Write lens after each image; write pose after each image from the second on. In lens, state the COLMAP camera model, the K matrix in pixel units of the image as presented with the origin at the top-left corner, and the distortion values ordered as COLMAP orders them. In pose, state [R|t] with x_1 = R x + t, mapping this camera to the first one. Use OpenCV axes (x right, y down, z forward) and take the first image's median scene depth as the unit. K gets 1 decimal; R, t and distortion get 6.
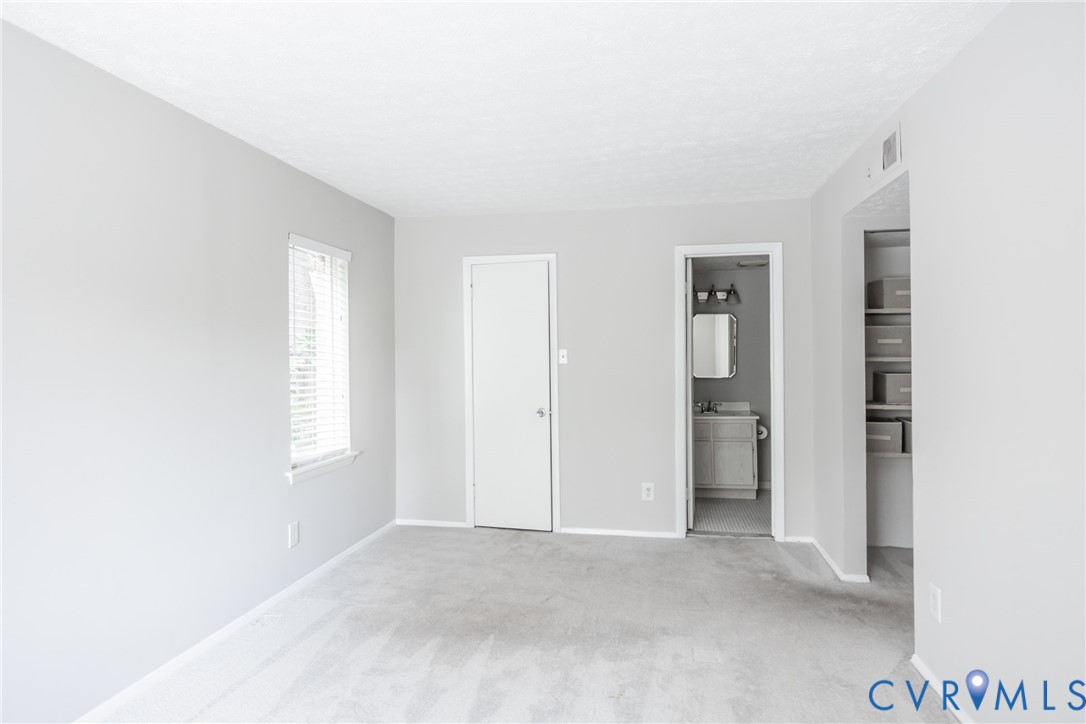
lens RADIAL K [[596.5, 0, 543.6], [0, 596.5, 357.8], [0, 0, 1]] dist [-0.014524, -0.000997]
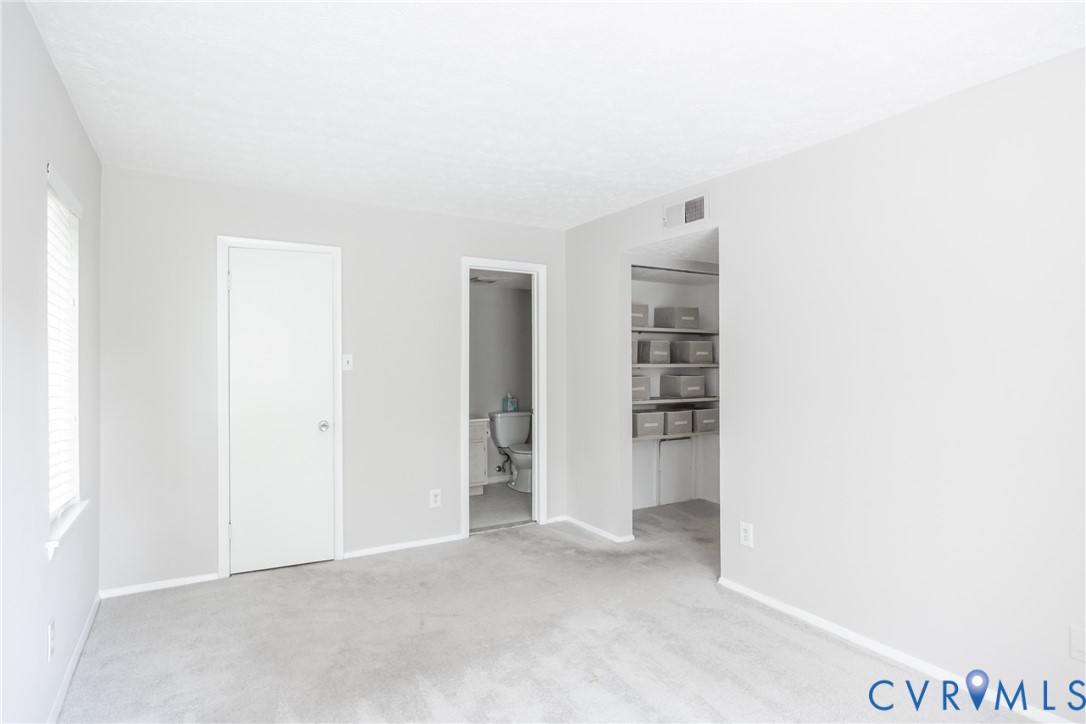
lens RADIAL K [[585.1, 0, 542.6], [0, 585.1, 363.6], [0, 0, 1]] dist [-0.015179, -0.000763]
pose [[0.746069, 0.004553, 0.665853, -0.390946], [-0.000014, 0.999977, -0.006821, 0.006692], [-0.665868, 0.005080, 0.746052, 0.168521]]
